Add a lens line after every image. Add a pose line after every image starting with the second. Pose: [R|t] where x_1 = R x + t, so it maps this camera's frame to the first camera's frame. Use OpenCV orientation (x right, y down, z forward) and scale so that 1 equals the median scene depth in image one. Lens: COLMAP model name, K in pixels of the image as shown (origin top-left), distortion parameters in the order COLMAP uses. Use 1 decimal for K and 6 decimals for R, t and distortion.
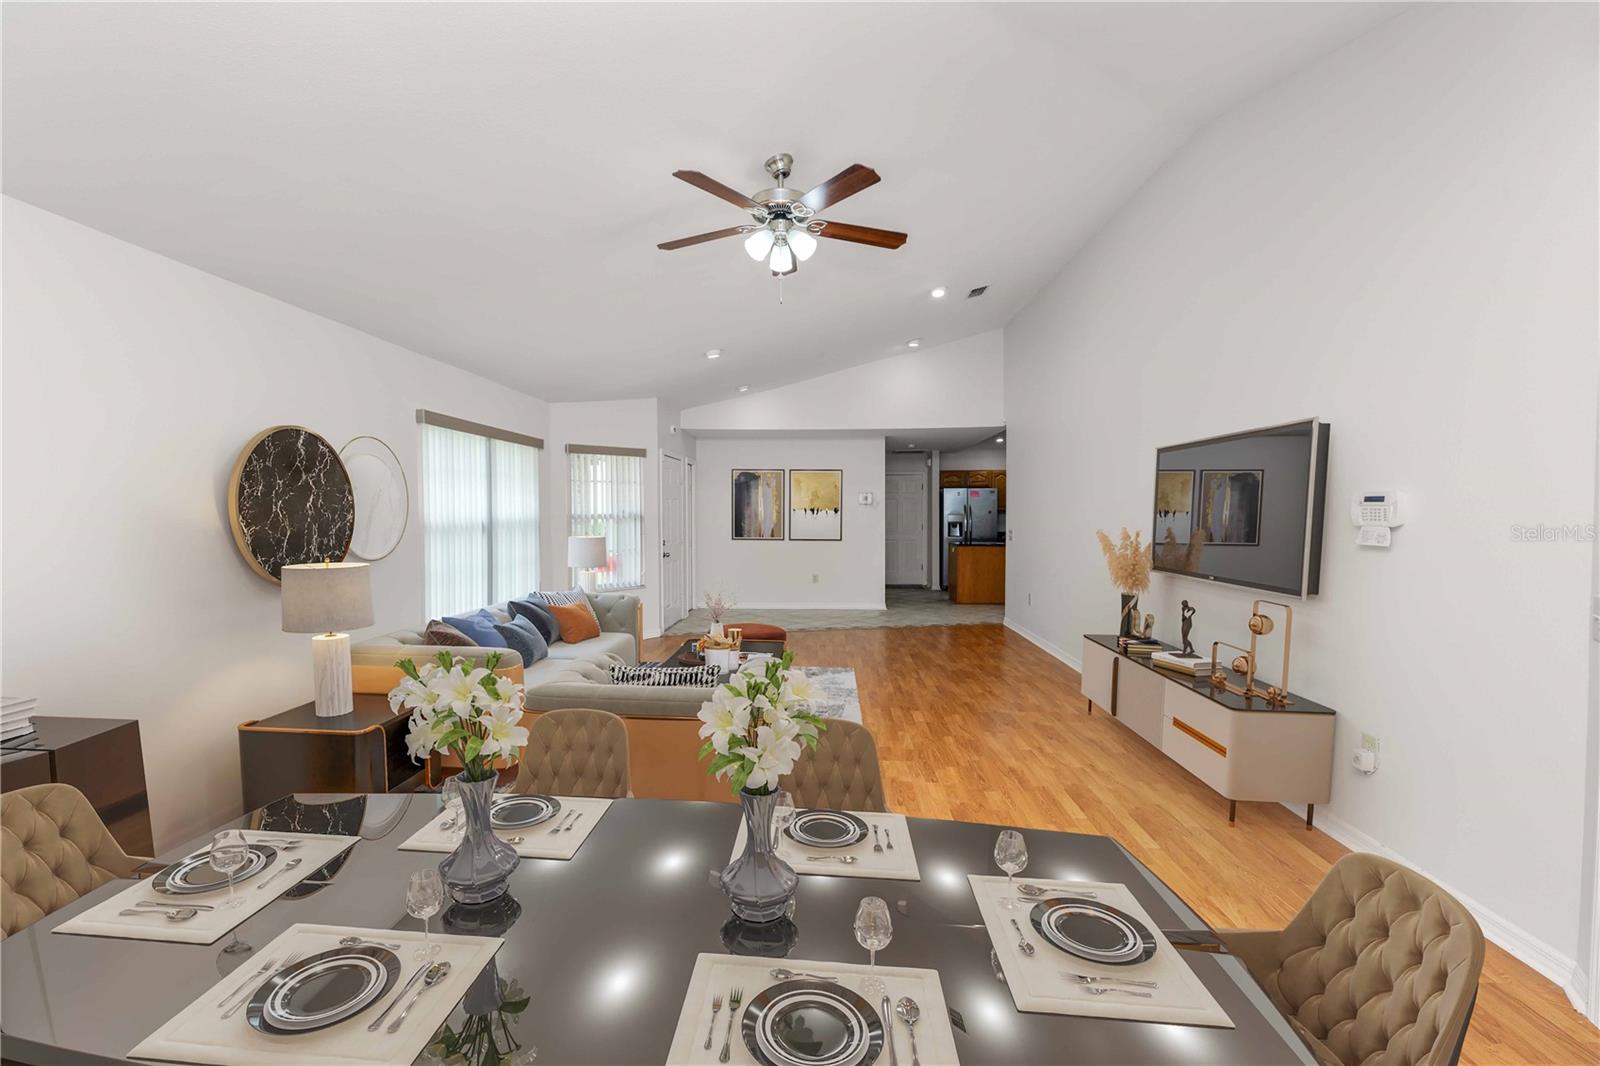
lens RADIAL K [[658.3, 0, 797.3], [0, 658.3, 528.1], [0, 0, 1]] dist [-0.002270, -0.000595]
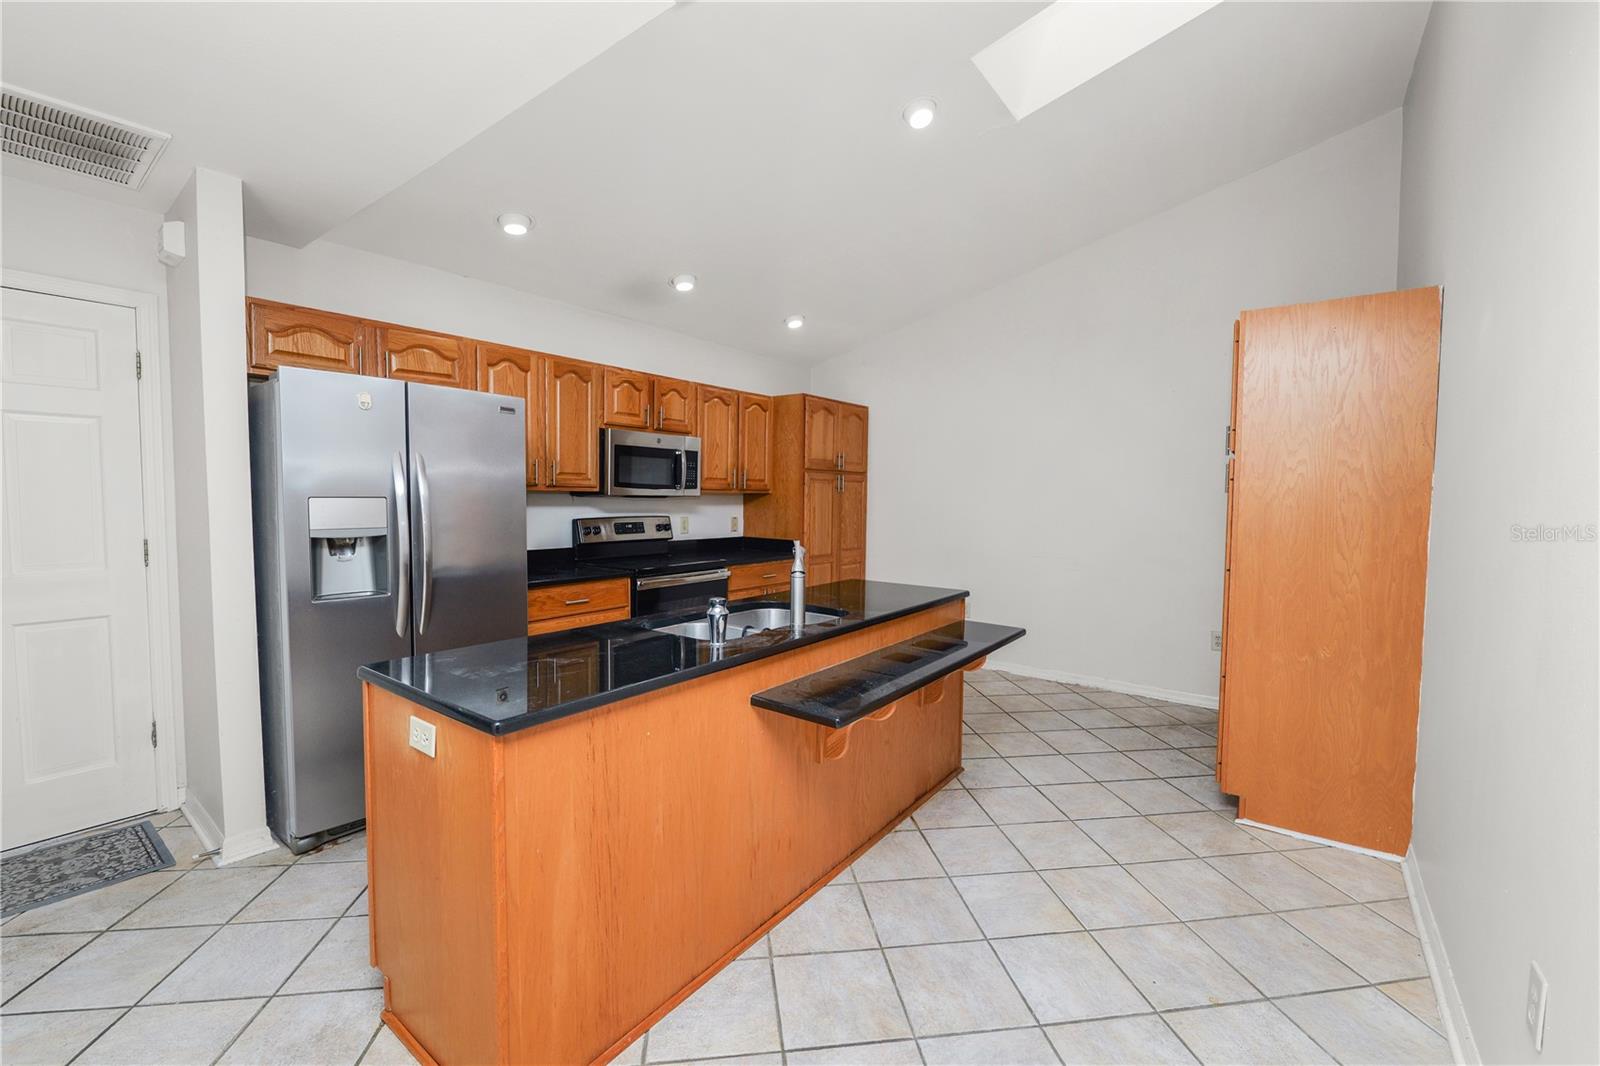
lens RADIAL K [[658.3, 0, 797.3], [0, 658.3, 528.1], [0, 0, 1]] dist [-0.002270, -0.000595]
pose [[0.563511, -0.037565, 0.825254, 0.140980], [0.009499, 0.999194, 0.038996, -0.017314], [-0.826054, -0.014136, 0.563414, 0.742071]]
